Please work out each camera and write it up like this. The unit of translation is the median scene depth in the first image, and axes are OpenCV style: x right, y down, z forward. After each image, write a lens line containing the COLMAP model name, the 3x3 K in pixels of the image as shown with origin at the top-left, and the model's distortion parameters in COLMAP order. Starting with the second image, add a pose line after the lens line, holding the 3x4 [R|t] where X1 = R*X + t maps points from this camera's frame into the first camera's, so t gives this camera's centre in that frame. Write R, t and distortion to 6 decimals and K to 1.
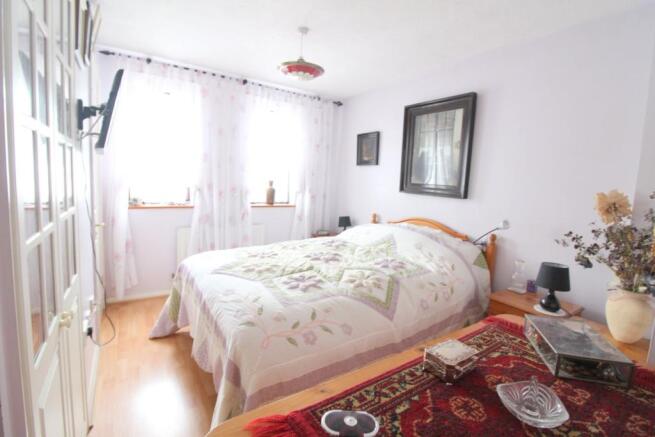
lens RADIAL K [[304.1, 0, 329.5], [0, 304.1, 211.7], [0, 0, 1]] dist [-0.025872, -0.000380]
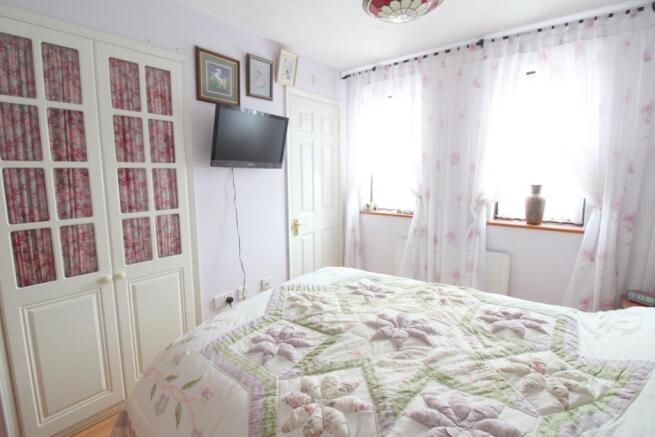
lens RADIAL K [[304.1, 0, 329.5], [0, 304.1, 211.7], [0, 0, 1]] dist [-0.025872, -0.000380]
pose [[0.285236, 0.067487, -0.956078, 0.336574], [-0.080045, 0.995711, 0.046404, -0.054902], [0.955109, 0.063293, 0.289415, 0.543312]]
